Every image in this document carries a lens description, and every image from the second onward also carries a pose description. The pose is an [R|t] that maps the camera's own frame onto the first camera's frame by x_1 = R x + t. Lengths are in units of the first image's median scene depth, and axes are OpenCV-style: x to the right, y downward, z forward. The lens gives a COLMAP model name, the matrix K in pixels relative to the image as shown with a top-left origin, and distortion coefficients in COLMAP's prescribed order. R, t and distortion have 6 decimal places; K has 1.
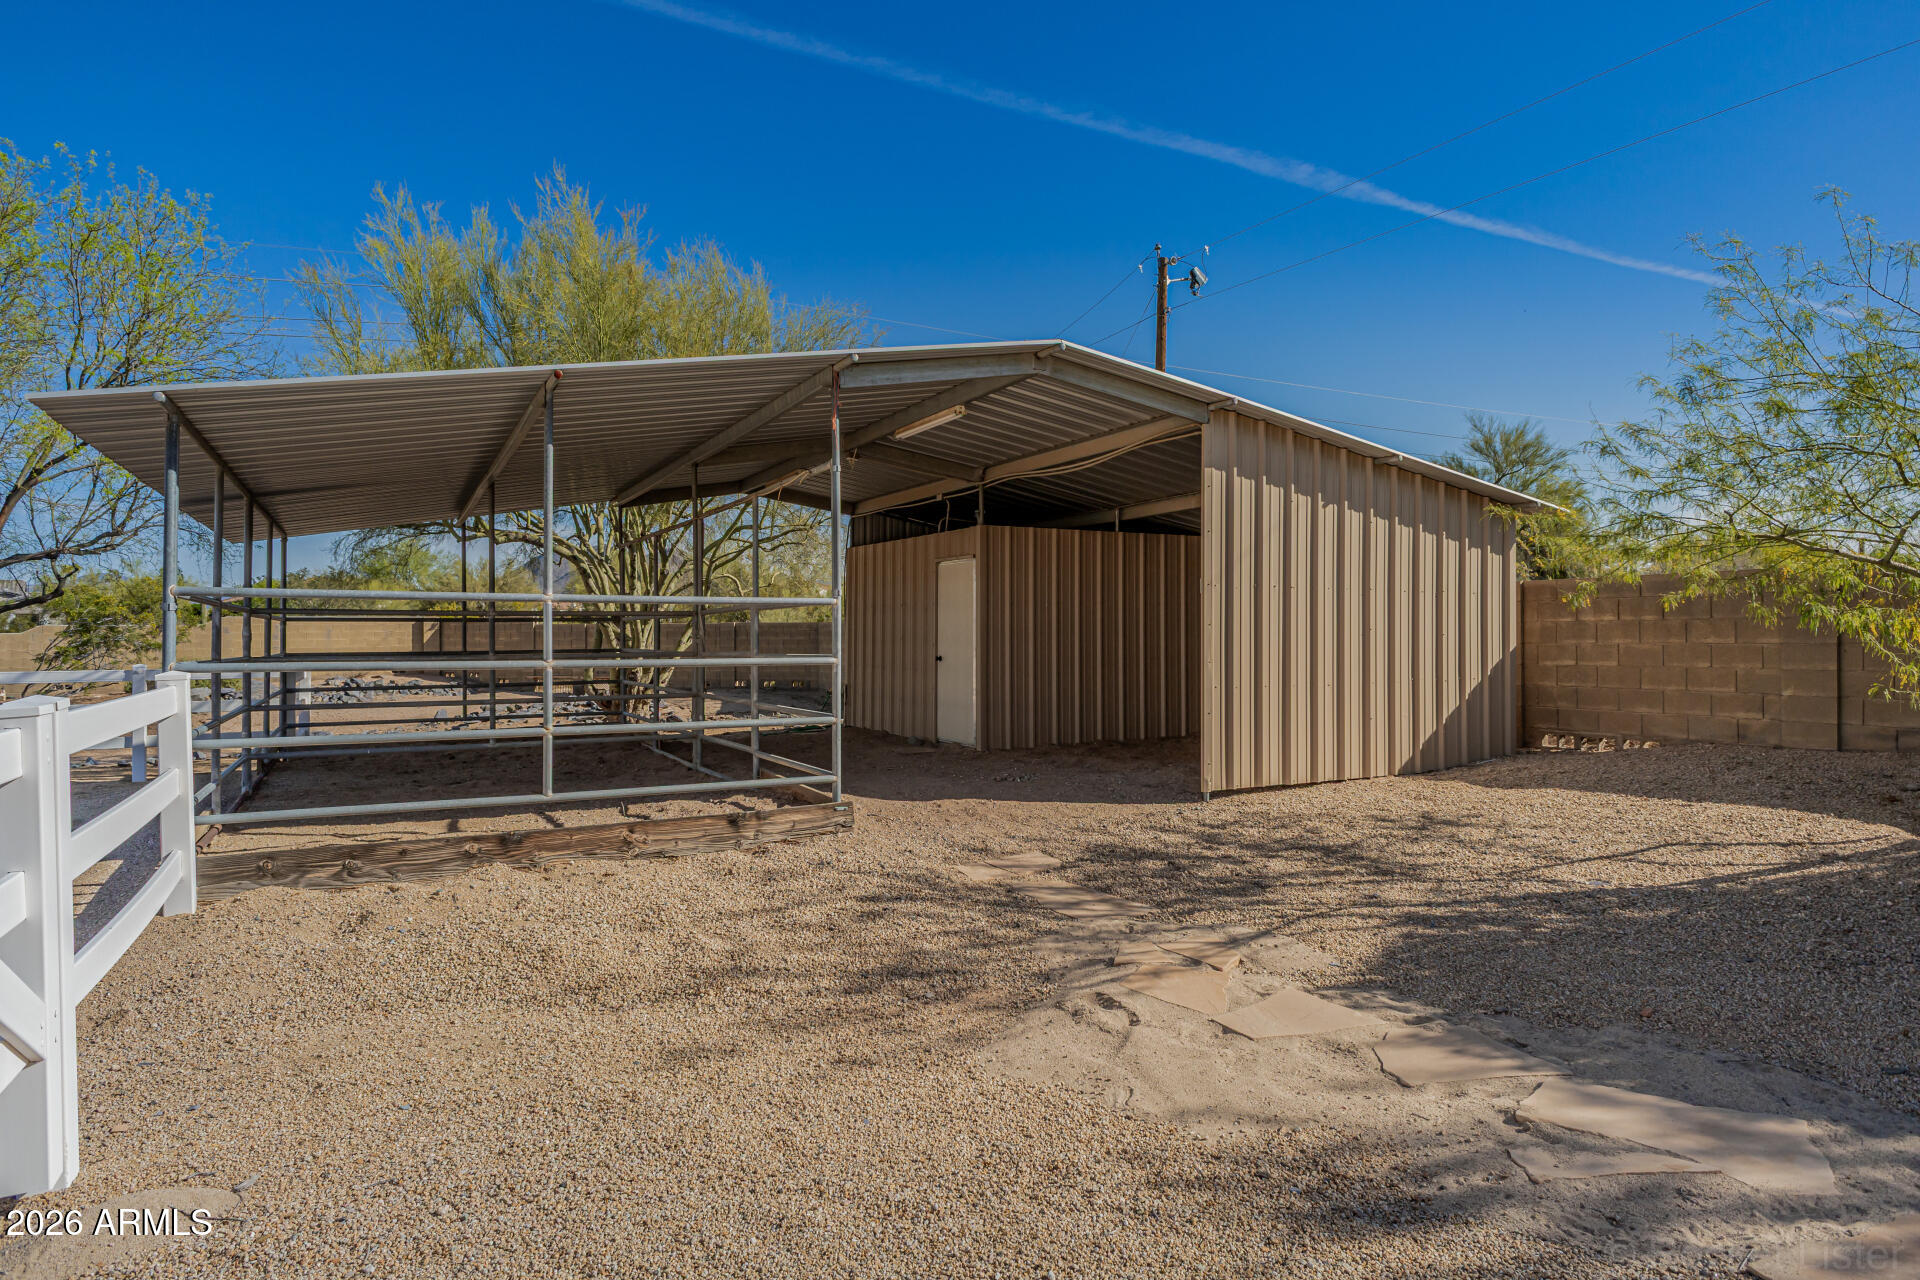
lens RADIAL K [[1125.4, 0, 966.6], [0, 1125.4, 632.5], [0, 0, 1]] dist [0.007189, -0.000454]
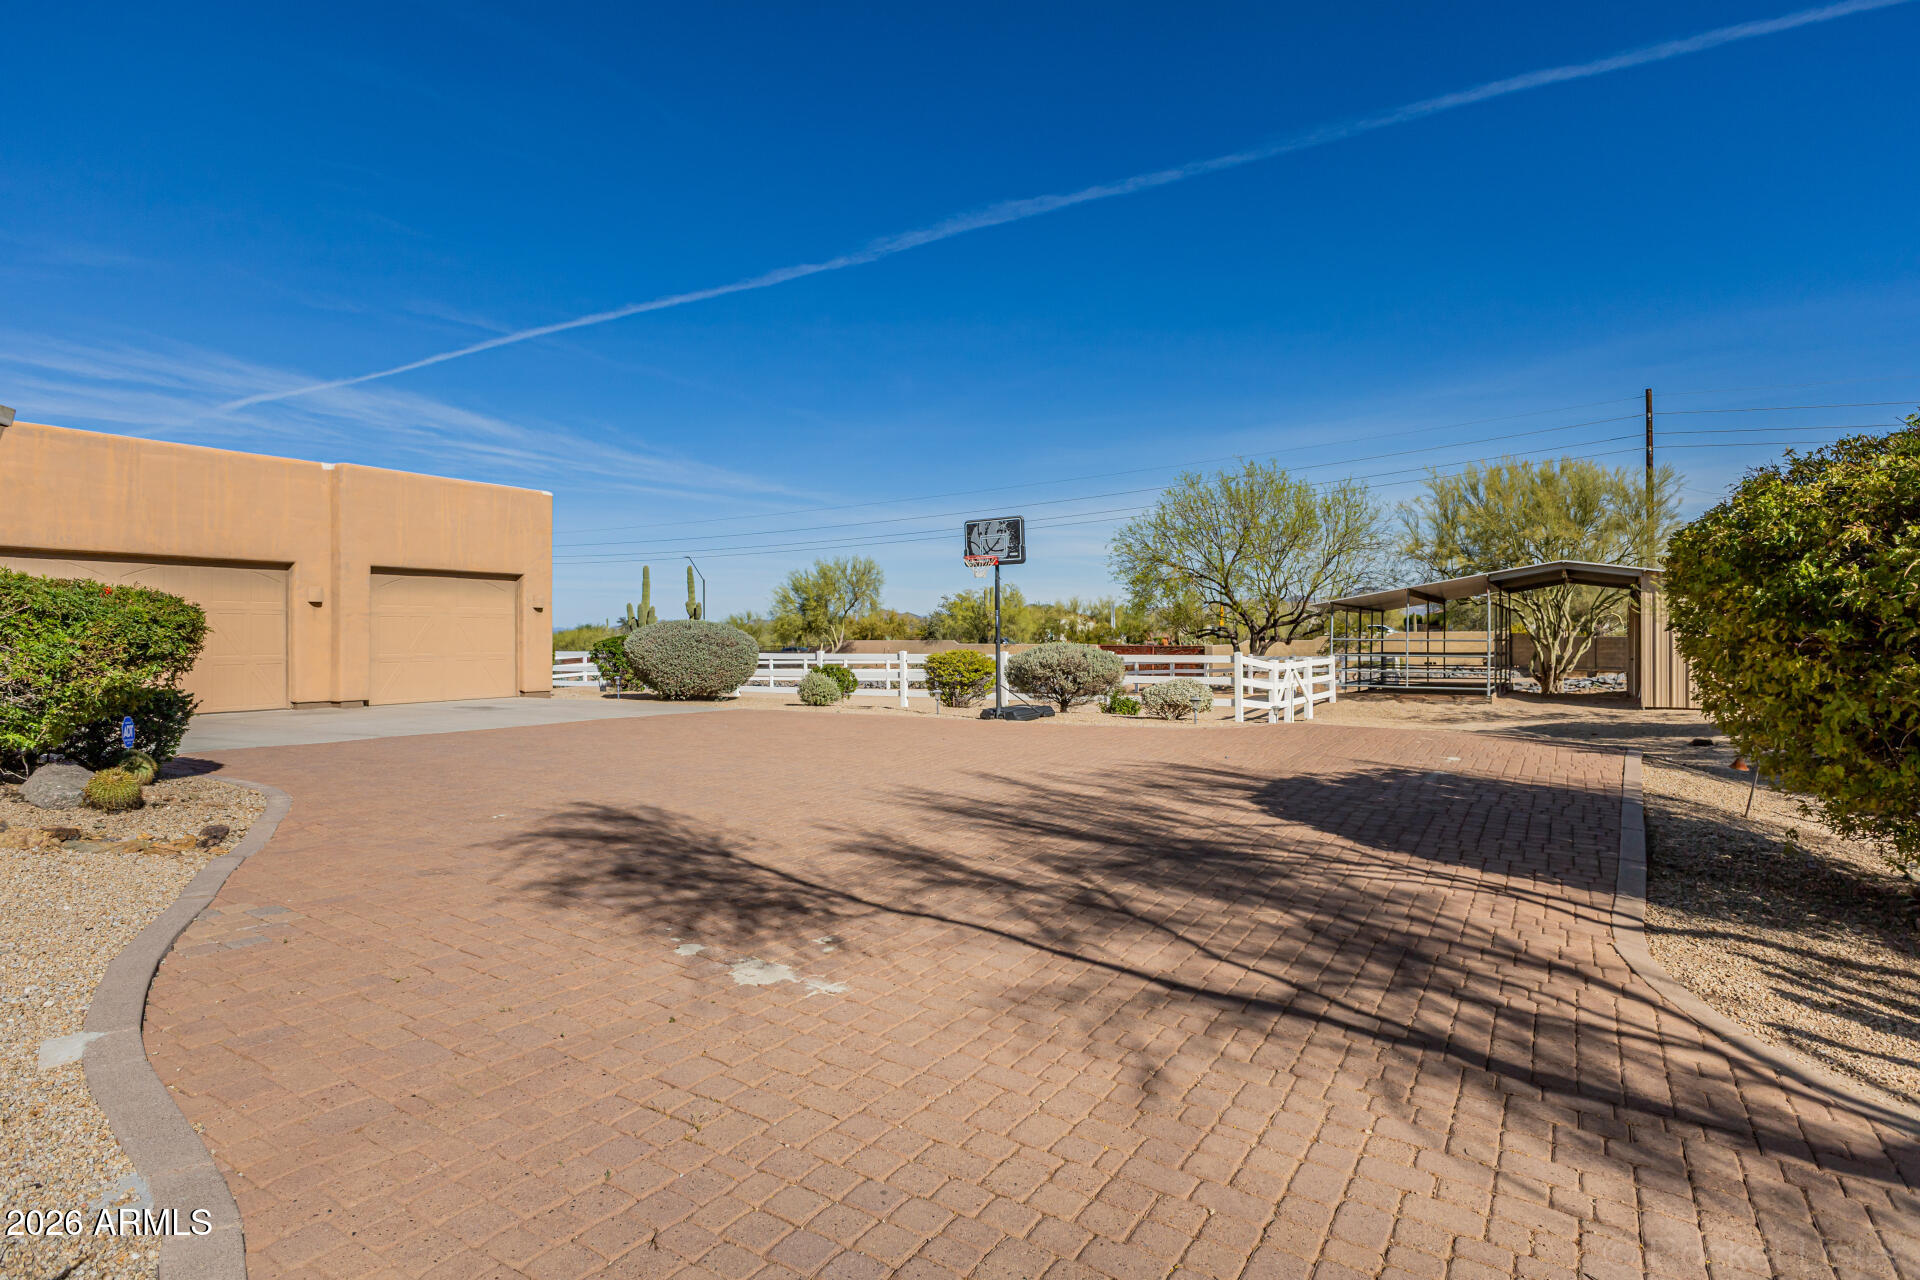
lens RADIAL K [[1027.7, 0, 962.1], [0, 1027.7, 645.7], [0, 0, 1]] dist [-0.008228, -0.000422]
pose [[0.507532, 0.013569, -0.861526, 1.358928], [-0.002704, 0.999896, 0.014156, -0.037248], [0.861629, -0.004855, 0.507516, -1.535886]]
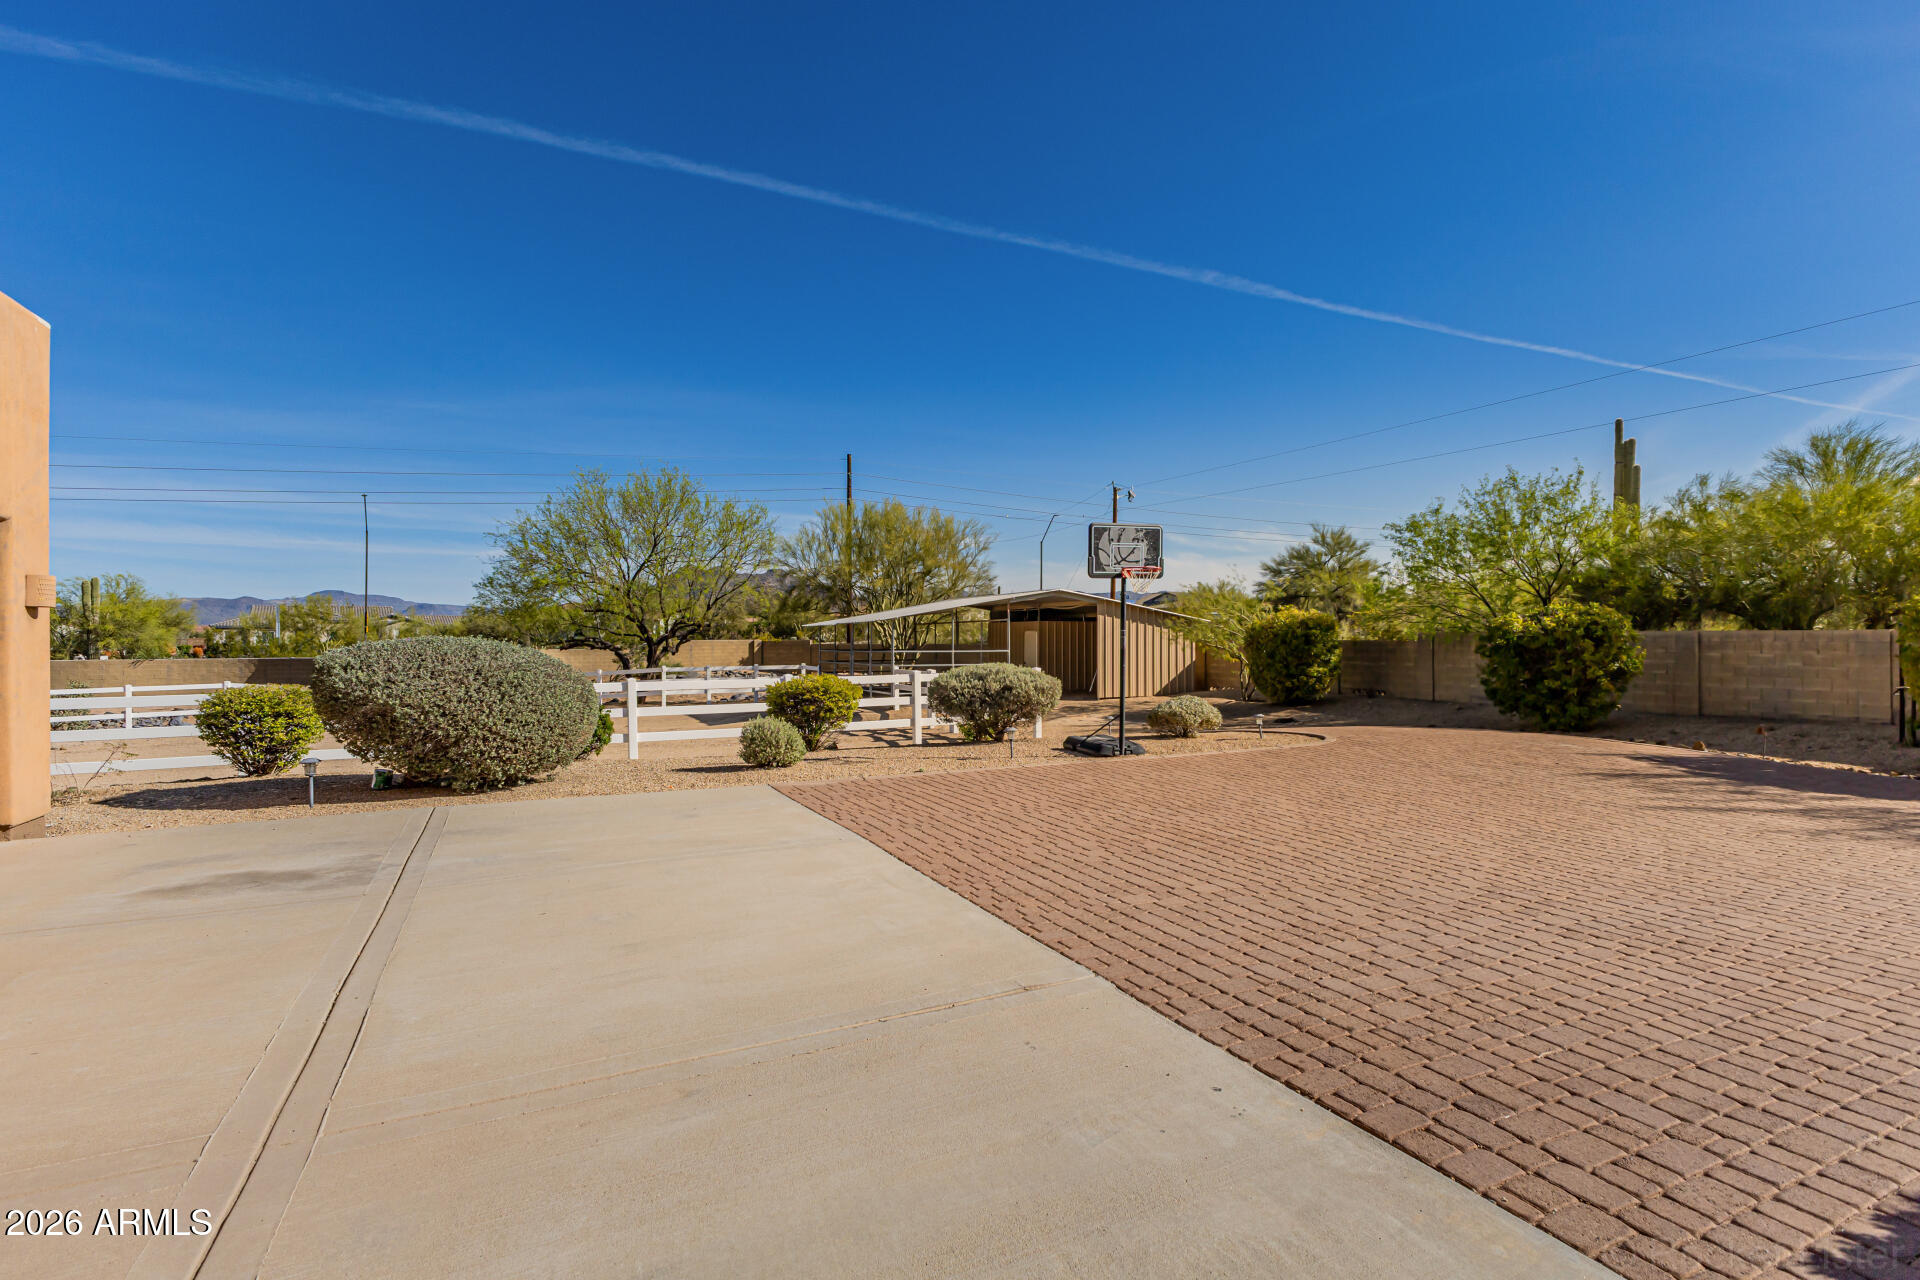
lens RADIAL K [[908.4, 0, 973.8], [0, 908.4, 642.3], [0, 0, 1]] dist [-0.001353, 0.001036]
pose [[0.998931, 0.001899, -0.046192, -0.063540], [-0.001581, 0.999975, 0.006940, -0.061792], [0.046204, -0.006860, 0.998908, -1.881478]]
